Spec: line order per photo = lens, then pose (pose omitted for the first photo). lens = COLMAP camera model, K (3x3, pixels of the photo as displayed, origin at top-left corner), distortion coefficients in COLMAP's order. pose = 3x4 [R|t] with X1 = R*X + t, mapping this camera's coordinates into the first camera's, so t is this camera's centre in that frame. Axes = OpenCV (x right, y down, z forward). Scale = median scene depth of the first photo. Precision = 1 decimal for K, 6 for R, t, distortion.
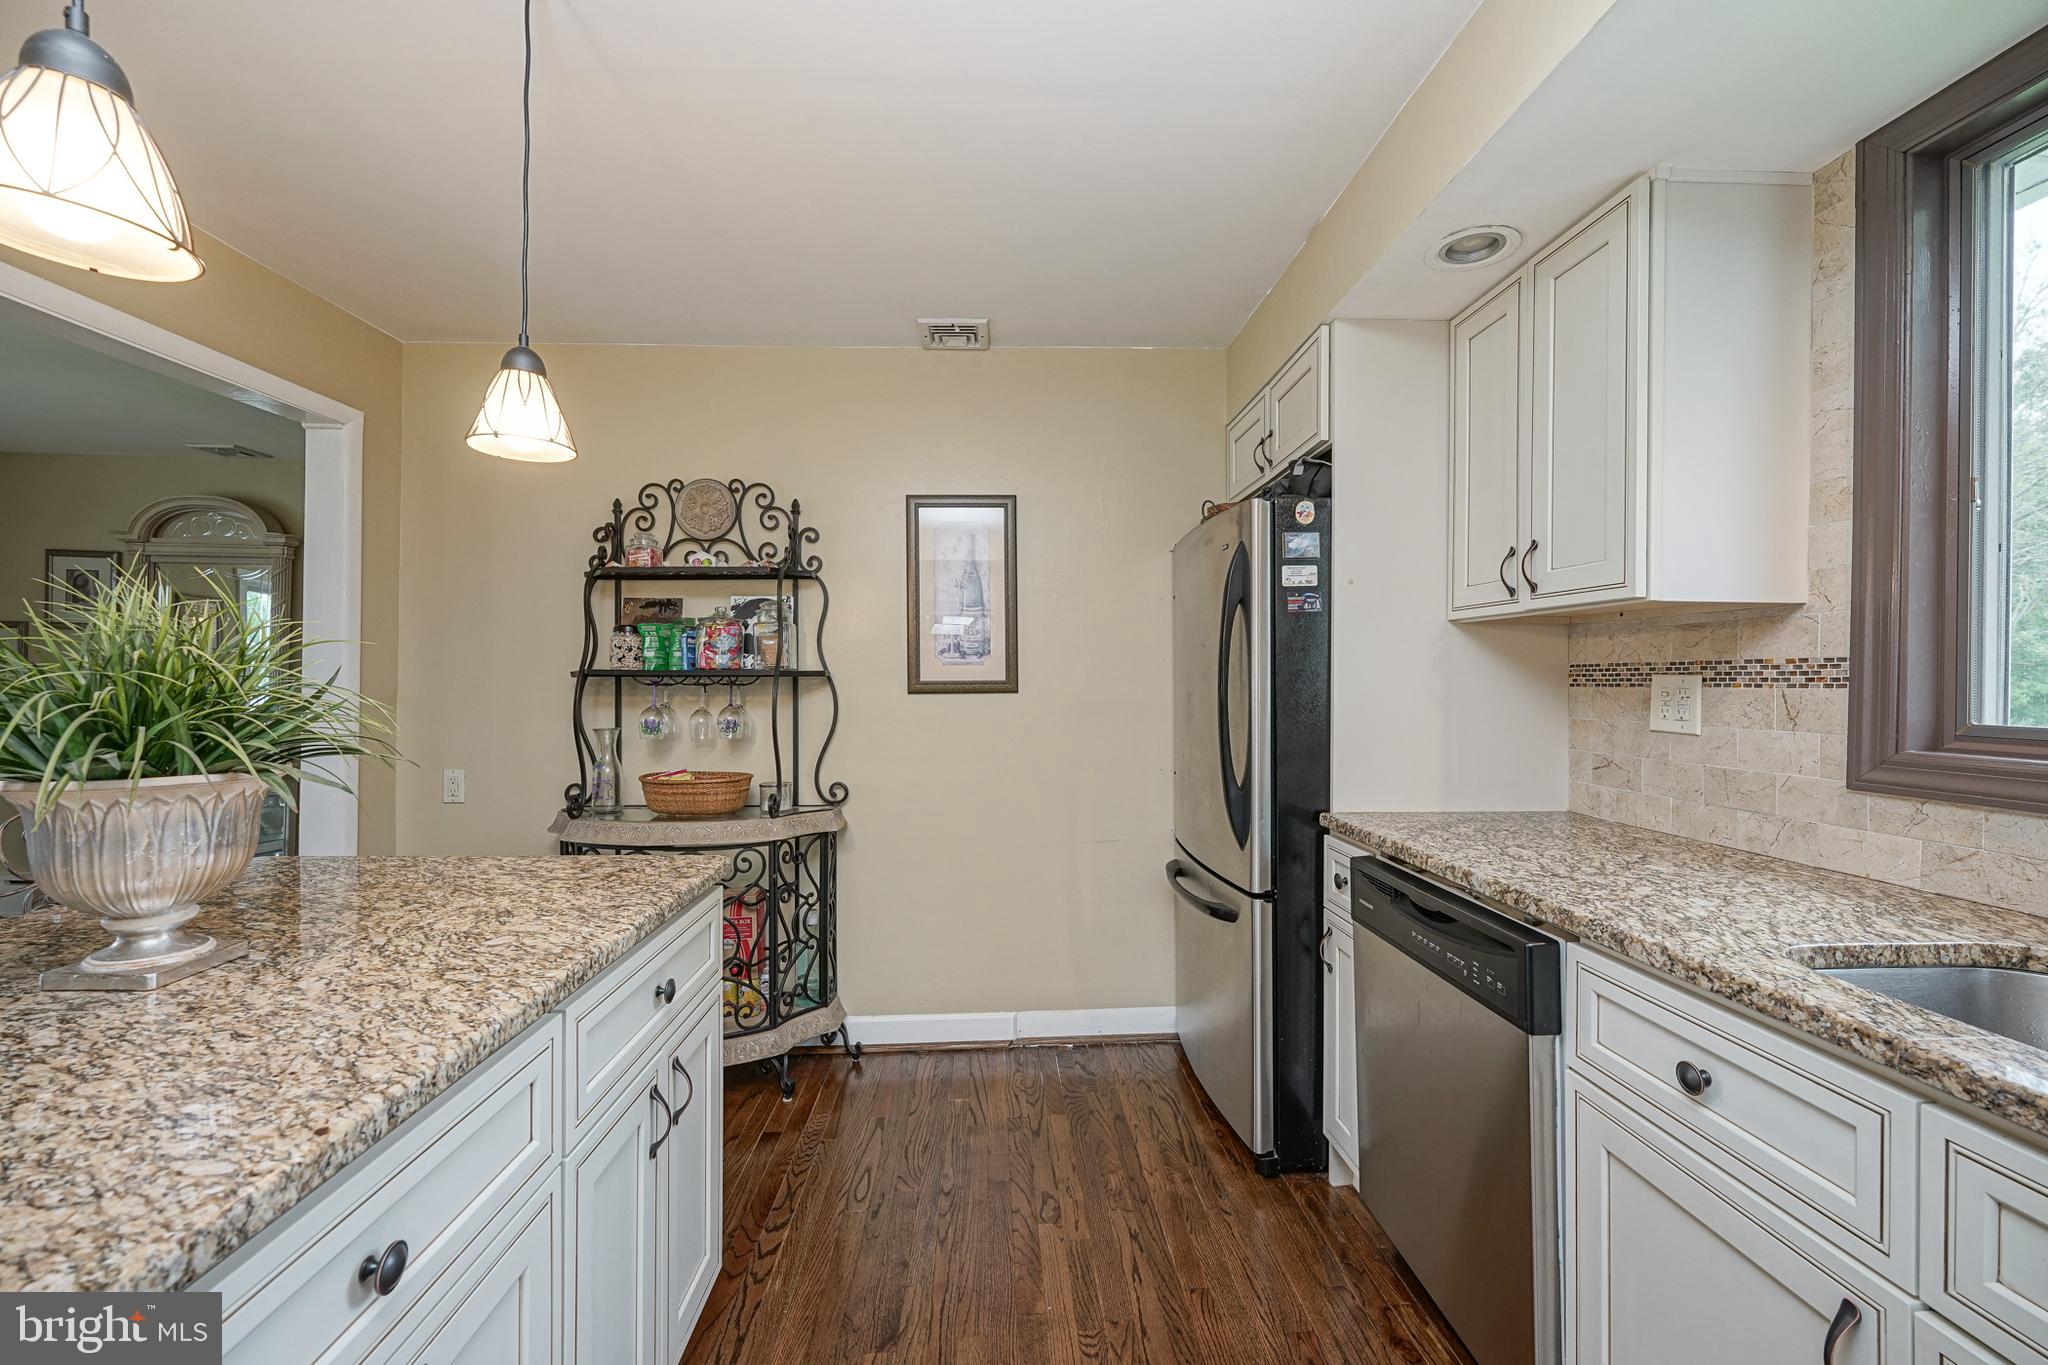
lens RADIAL K [[827.8, 0, 1049.8], [0, 827.8, 683.2], [0, 0, 1]] dist [-0.002627, 0.000233]
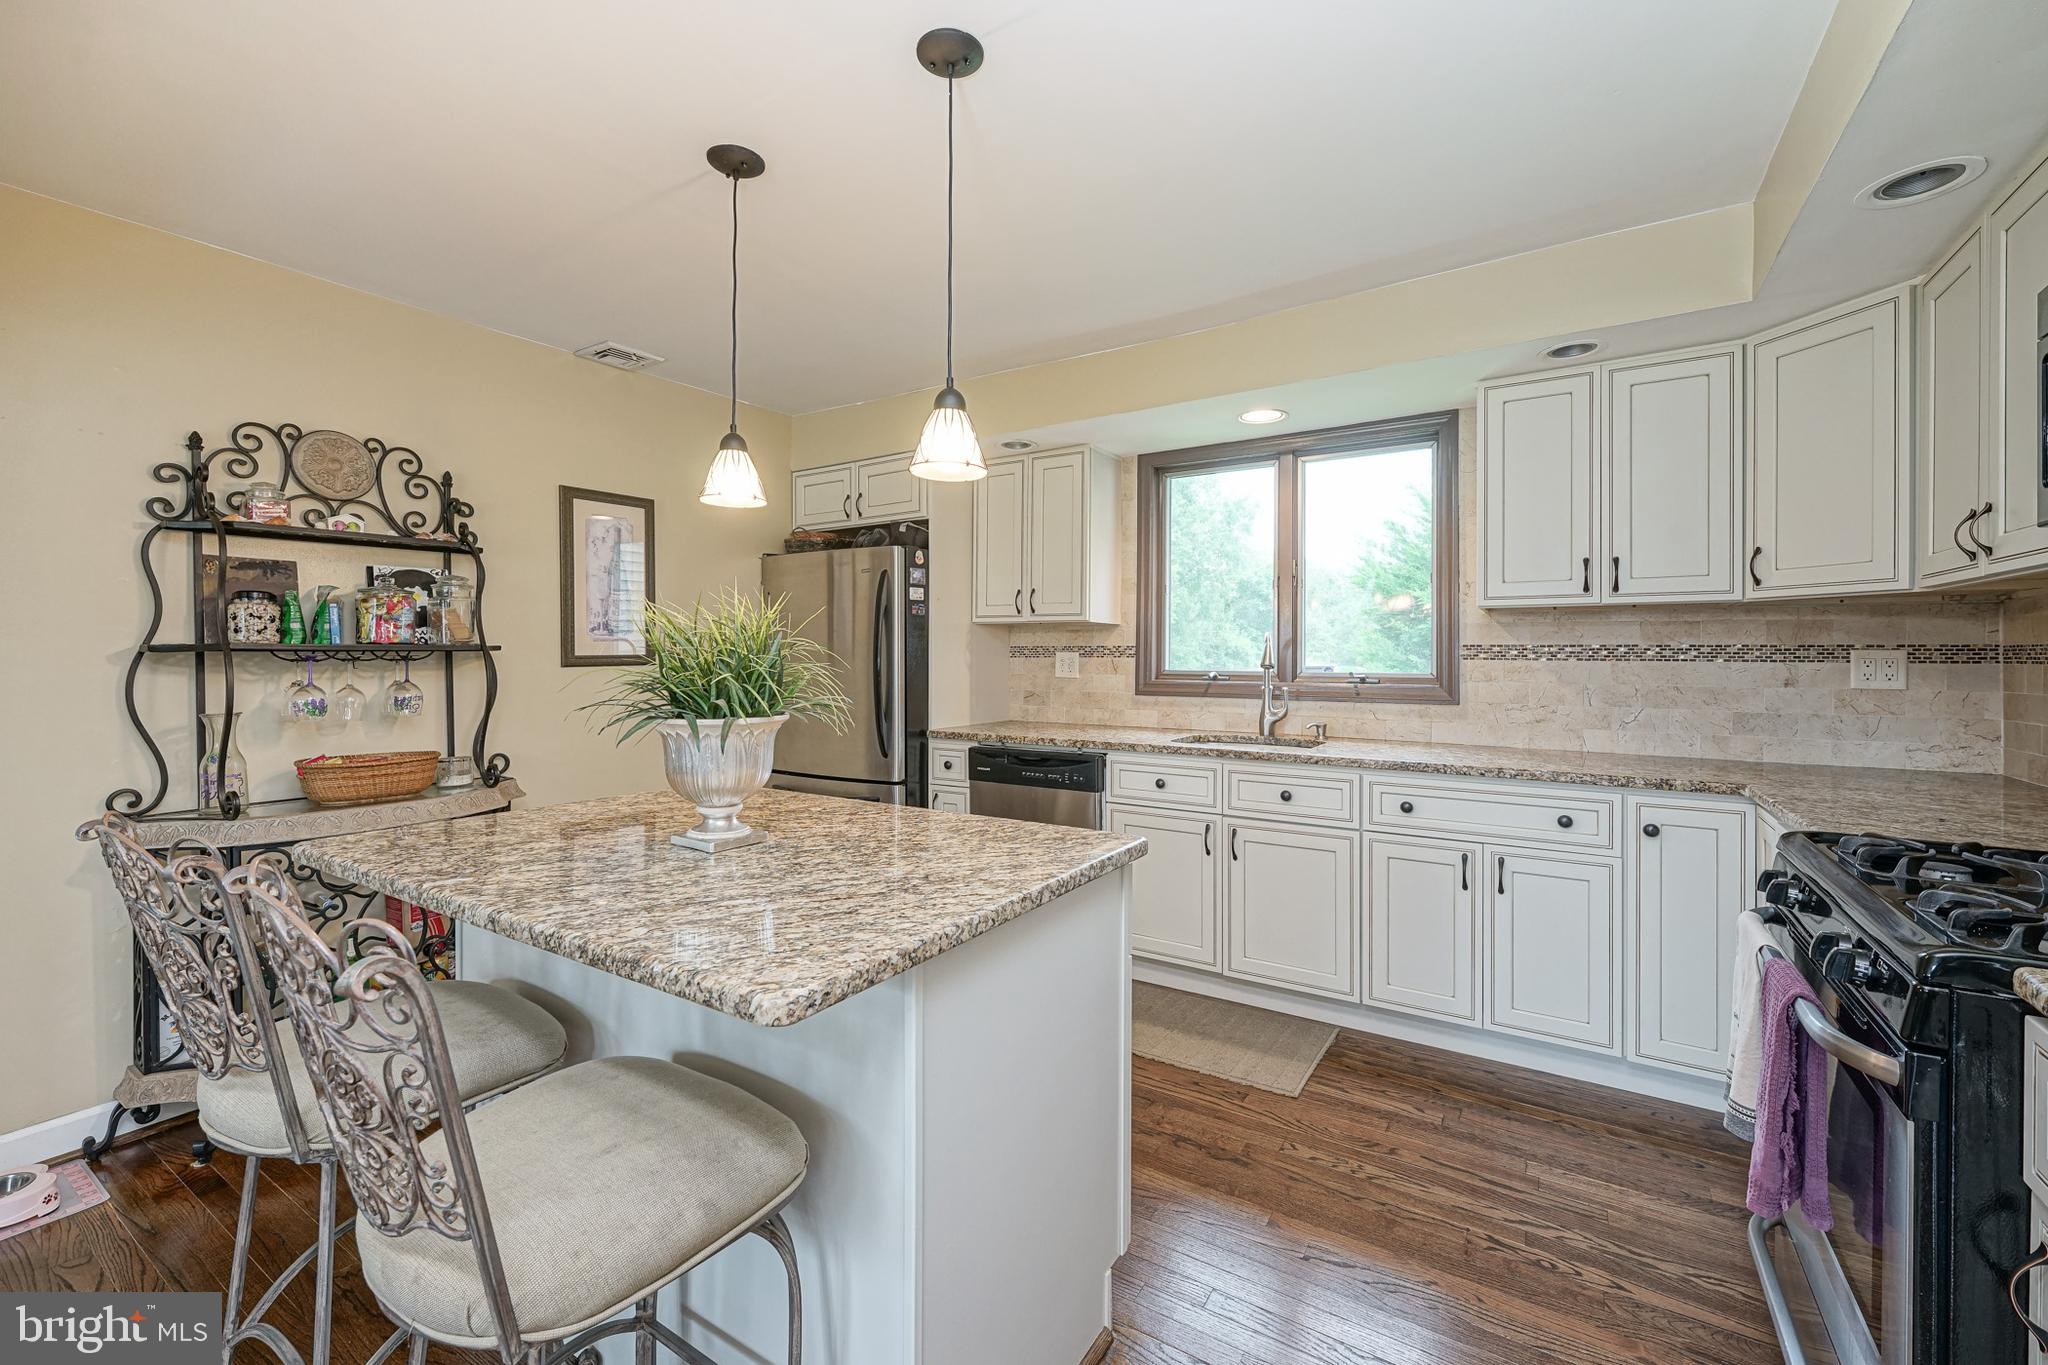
lens RADIAL K [[806.3, 0, 1043.9], [0, 806.3, 659.4], [0, 0, 1]] dist [0.000931, 0.000172]
pose [[0.575812, -0.007054, 0.817552, -1.010585], [0.002090, 0.999972, 0.007156, -0.005444], [-0.817579, -0.002412, 0.575811, -0.199358]]
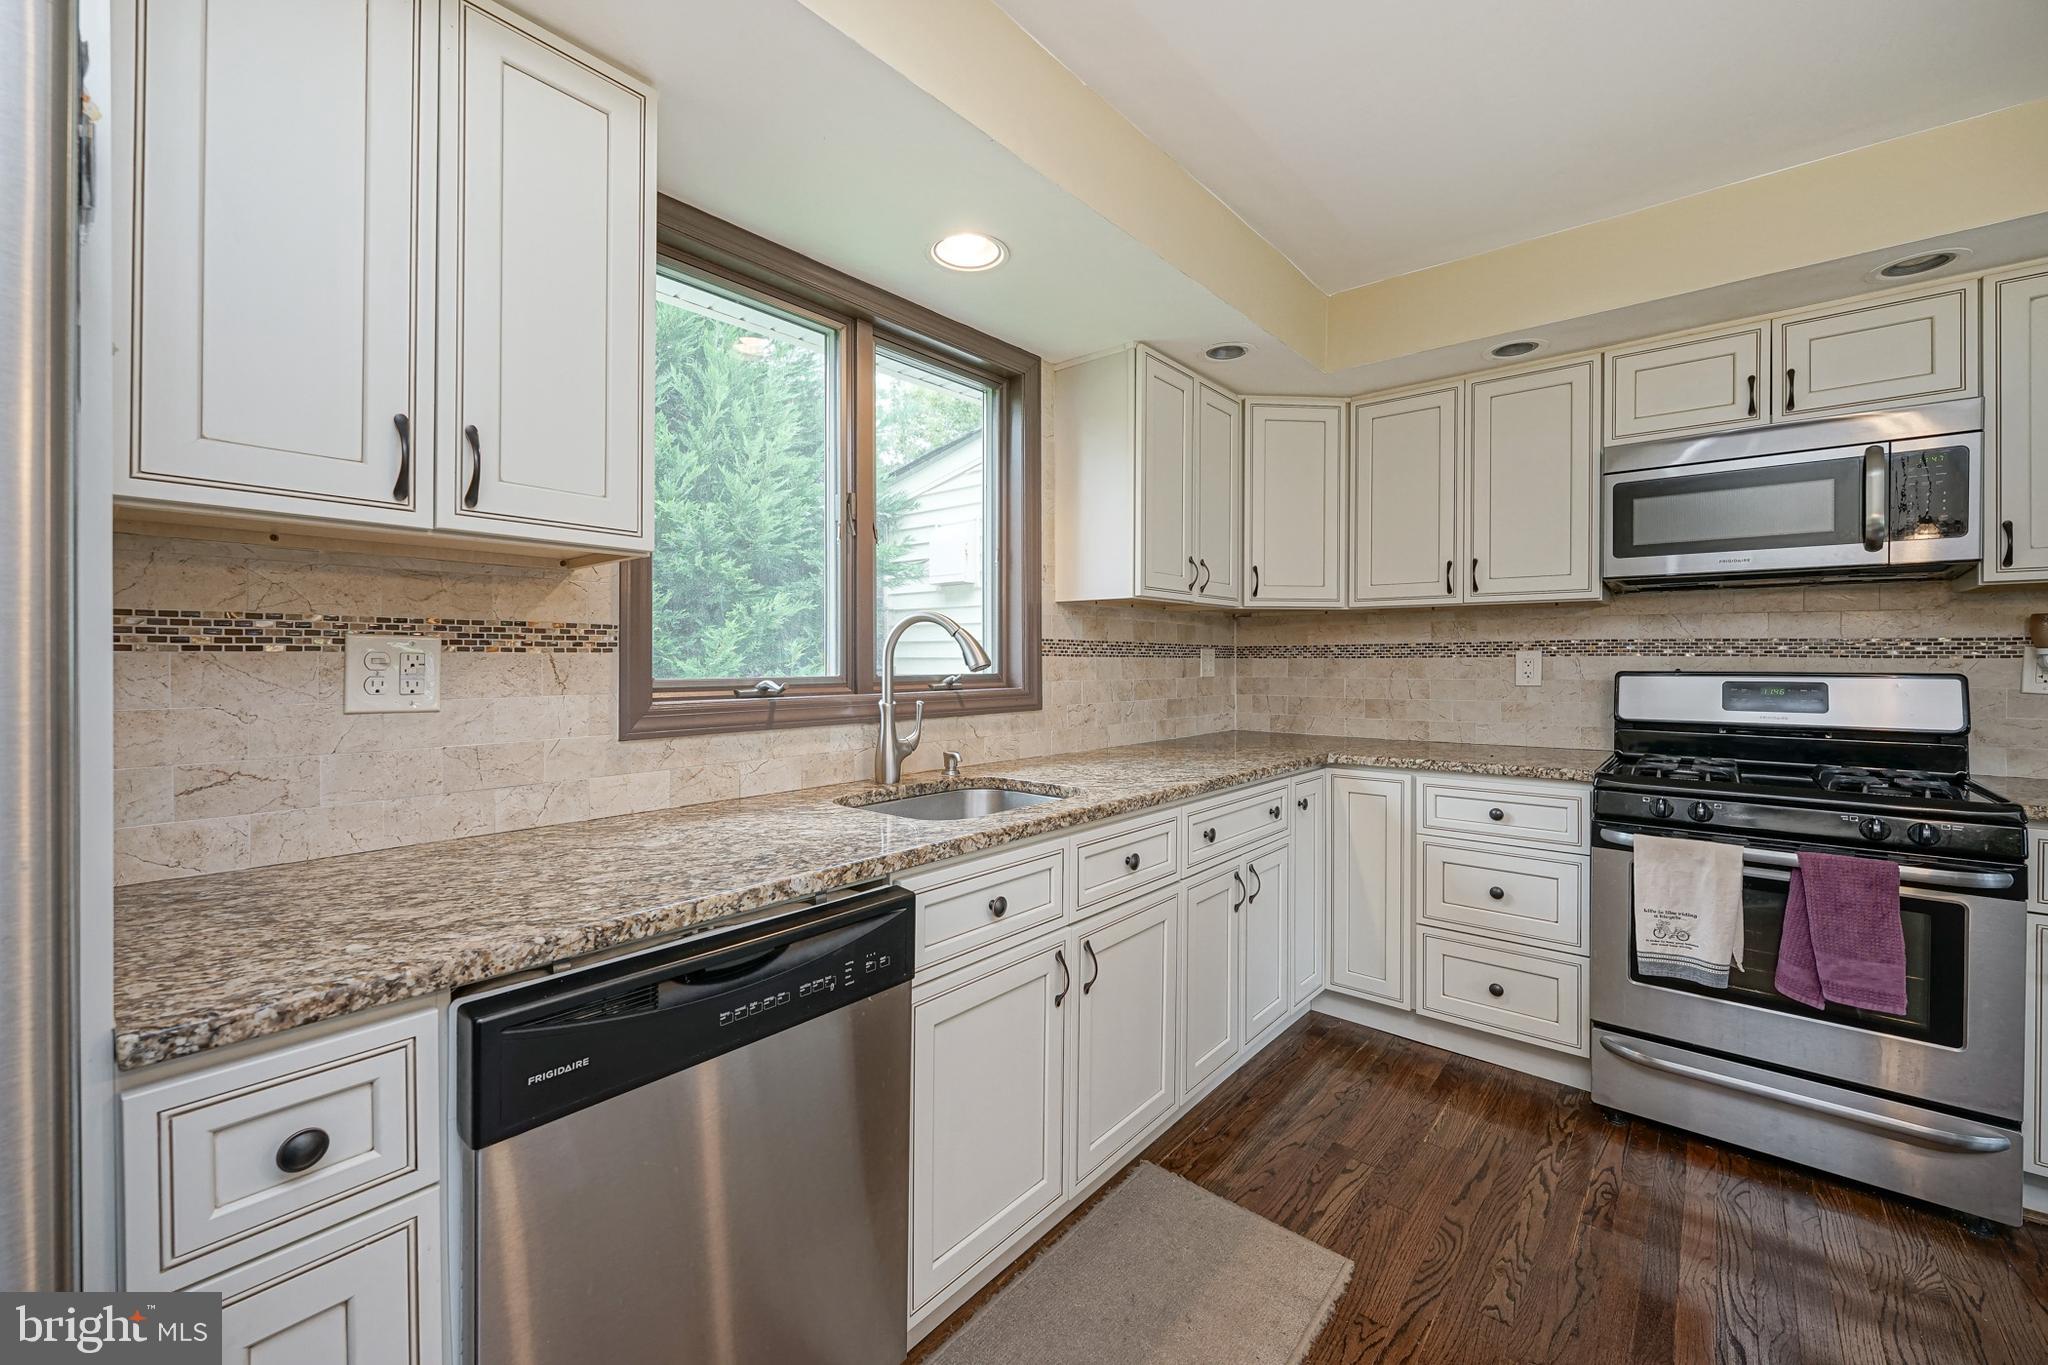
lens RADIAL K [[827.7, 0, 1021.2], [0, 827.7, 660.4], [0, 0, 1]] dist [-0.002594, -0.000318]
pose [[-0.715393, -0.007197, 0.698686, -0.166873], [-0.003046, 0.999970, 0.007181, 0.005623], [-0.698716, 0.003008, -0.715393, 1.075216]]
